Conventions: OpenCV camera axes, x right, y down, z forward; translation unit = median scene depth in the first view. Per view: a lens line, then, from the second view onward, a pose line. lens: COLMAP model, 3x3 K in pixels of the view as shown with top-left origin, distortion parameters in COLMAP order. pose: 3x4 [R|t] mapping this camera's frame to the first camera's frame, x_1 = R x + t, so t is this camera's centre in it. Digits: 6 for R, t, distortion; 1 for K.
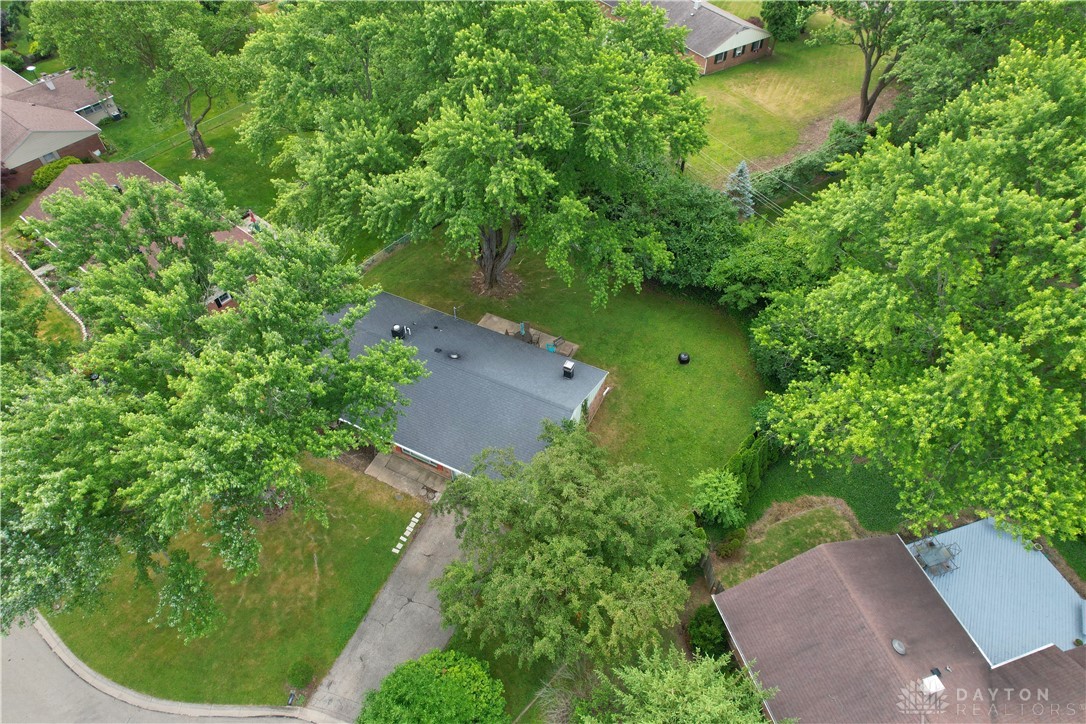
lens RADIAL K [[688.2, 0, 543.0], [0, 688.2, 362.0], [0, 0, 1]] dist [-0.080155, 0.074582]
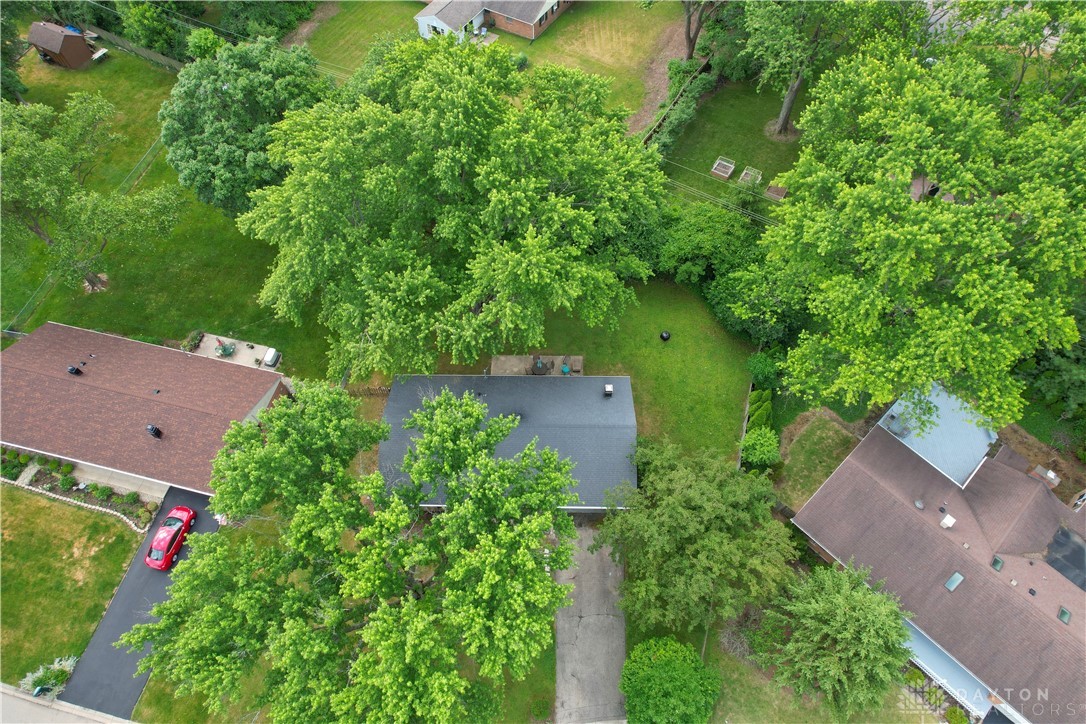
lens RADIAL K [[688.2, 0, 543.0], [0, 688.2, 362.0], [0, 0, 1]] dist [-0.080155, 0.074582]
pose [[0.902142, -0.367182, 0.226531, -0.400557], [0.324810, 0.923616, 0.203549, -0.398014], [-0.283968, -0.110051, 0.952497, -0.145636]]
